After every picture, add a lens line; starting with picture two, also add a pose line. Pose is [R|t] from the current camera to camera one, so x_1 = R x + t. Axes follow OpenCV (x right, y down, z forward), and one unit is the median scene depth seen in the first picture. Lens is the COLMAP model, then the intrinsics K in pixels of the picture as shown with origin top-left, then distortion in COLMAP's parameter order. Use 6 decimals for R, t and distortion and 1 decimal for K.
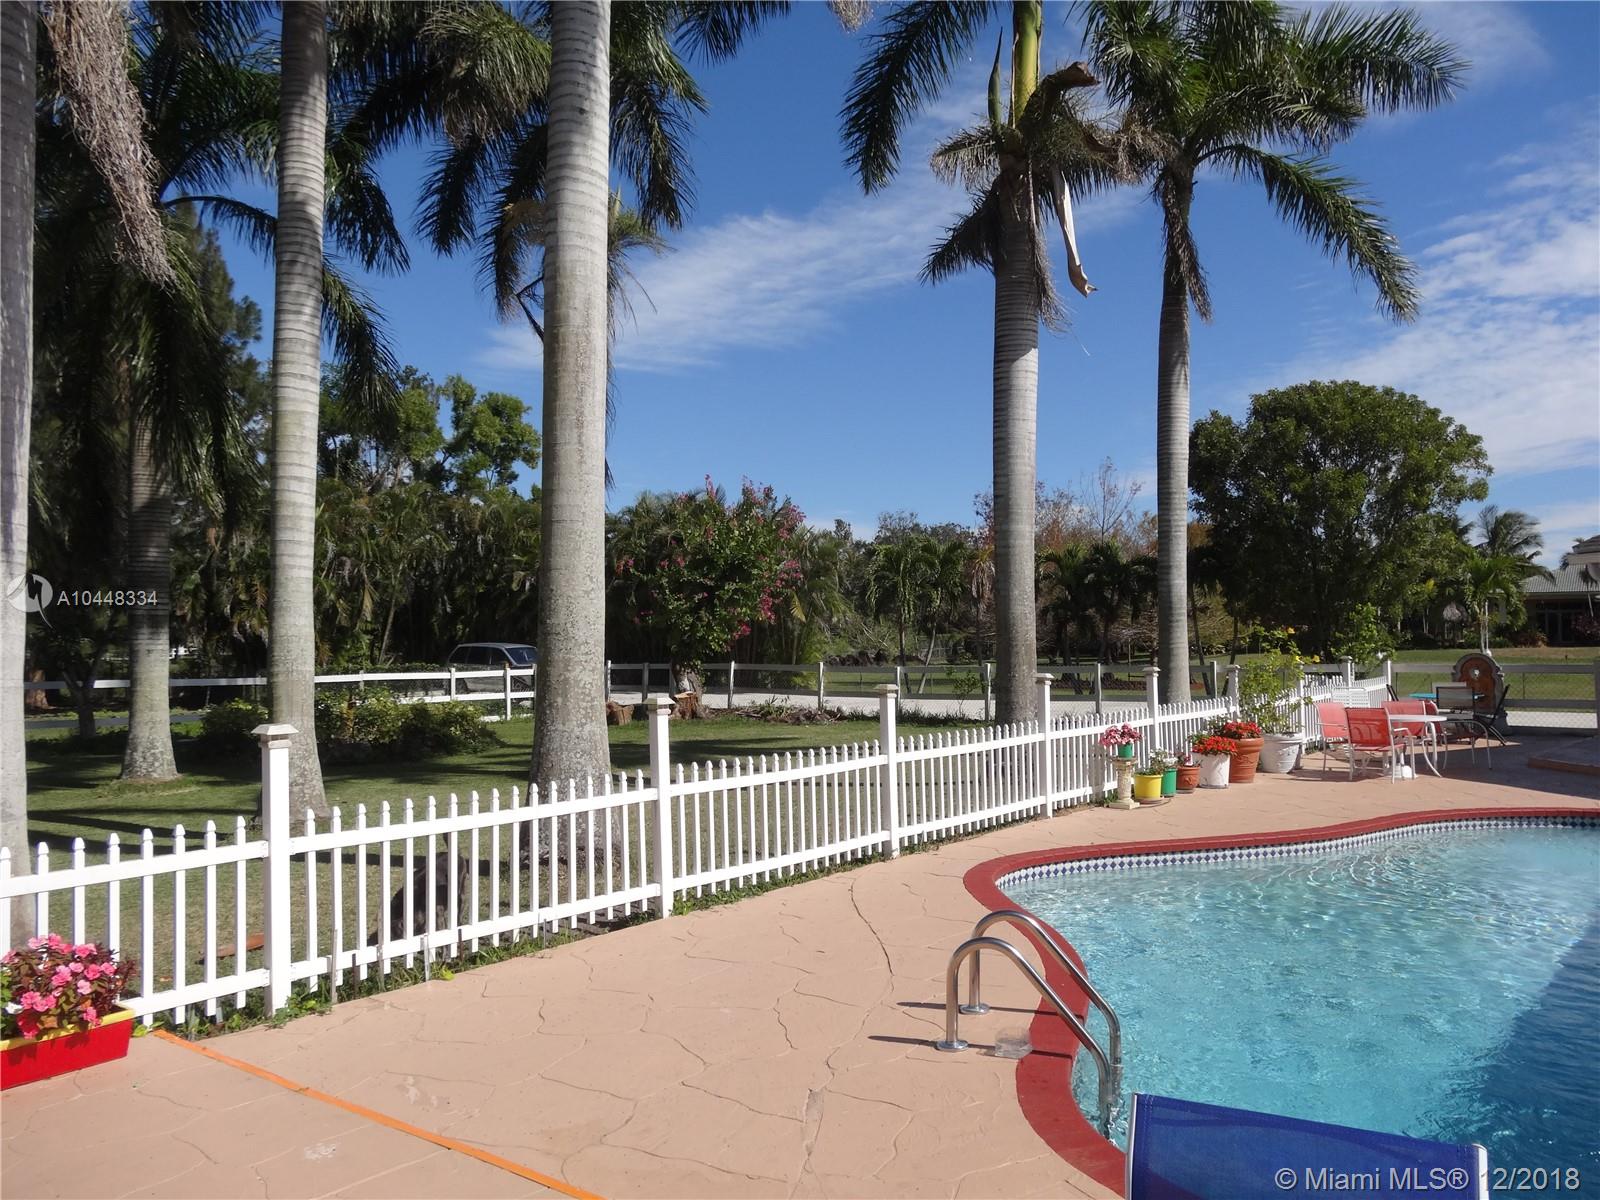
lens RADIAL K [[1174.2, 0, 830.8], [0, 1174.2, 605.9], [0, 0, 1]] dist [-0.008180, 0.004535]
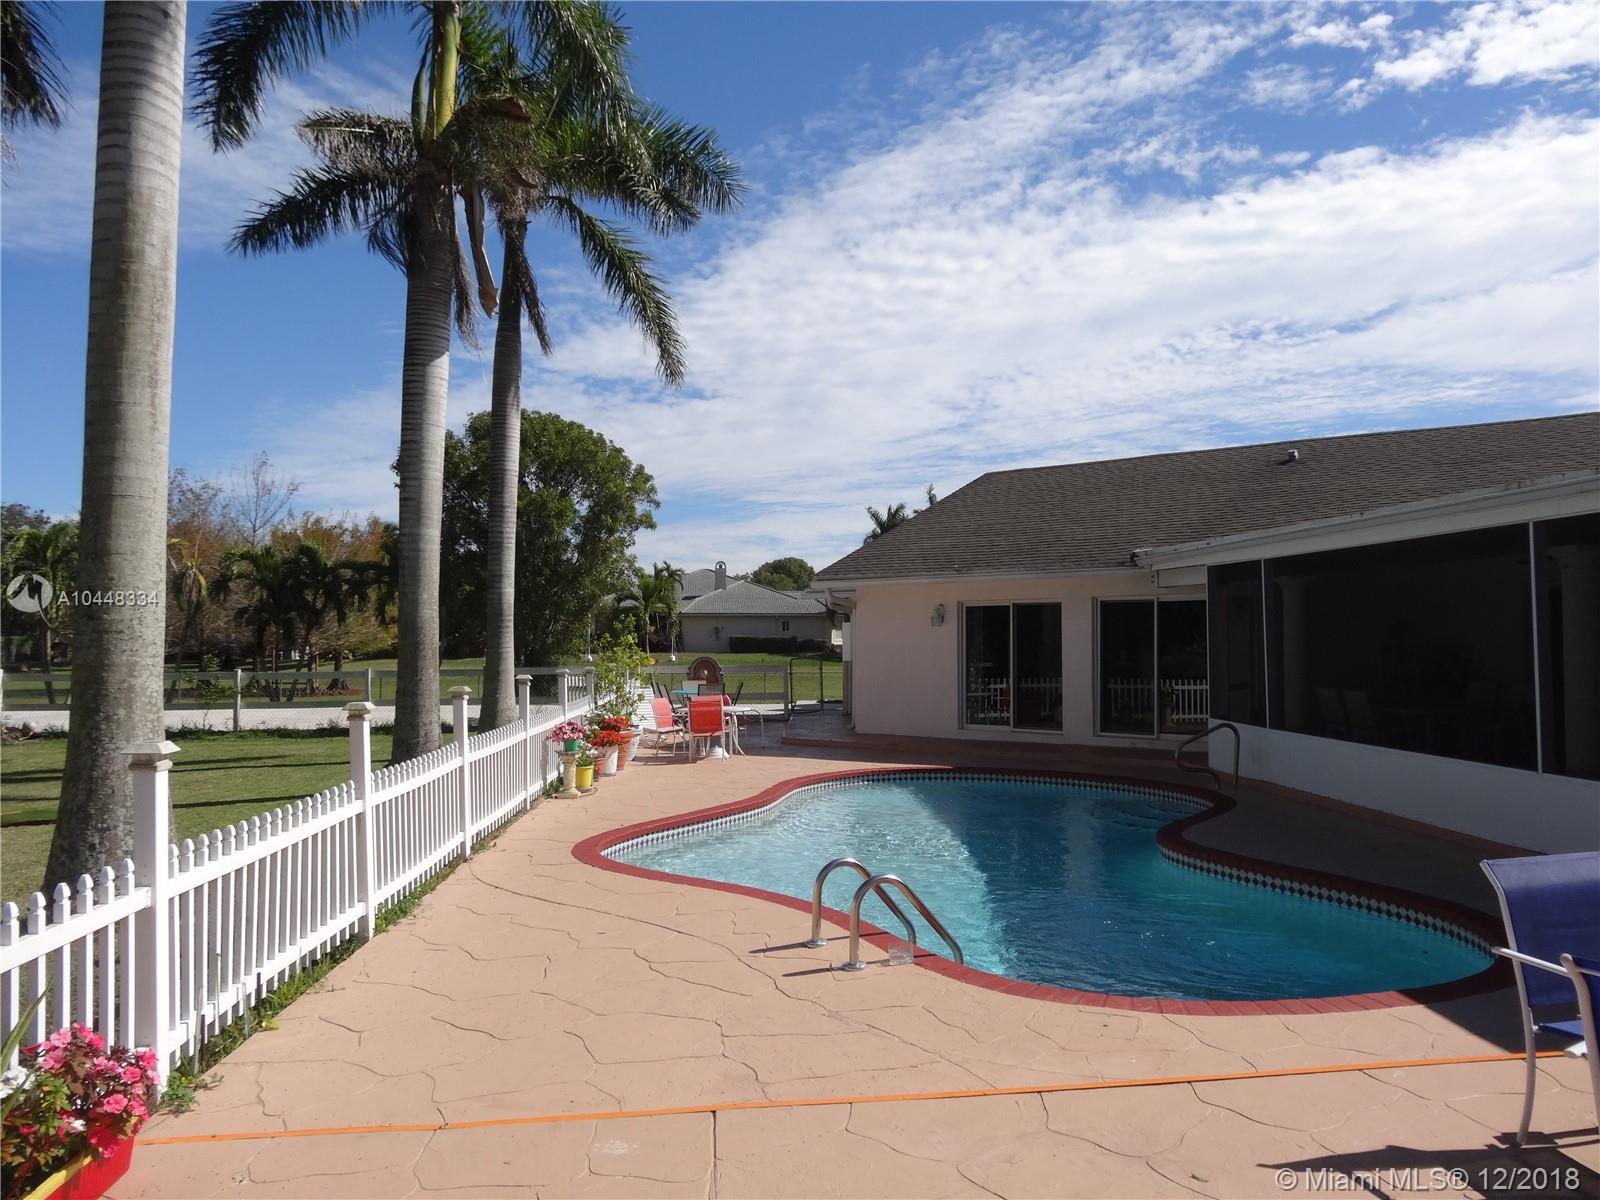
lens RADIAL K [[1174.2, 0, 799.7], [0, 1174.2, 603.0], [0, 0, 1]] dist [-0.008180, 0.004535]
pose [[0.730816, 0.029537, 0.681936, -0.246024], [-0.024414, 0.999555, -0.017130, 0.003177], [-0.682138, -0.004130, 0.731212, 0.038405]]
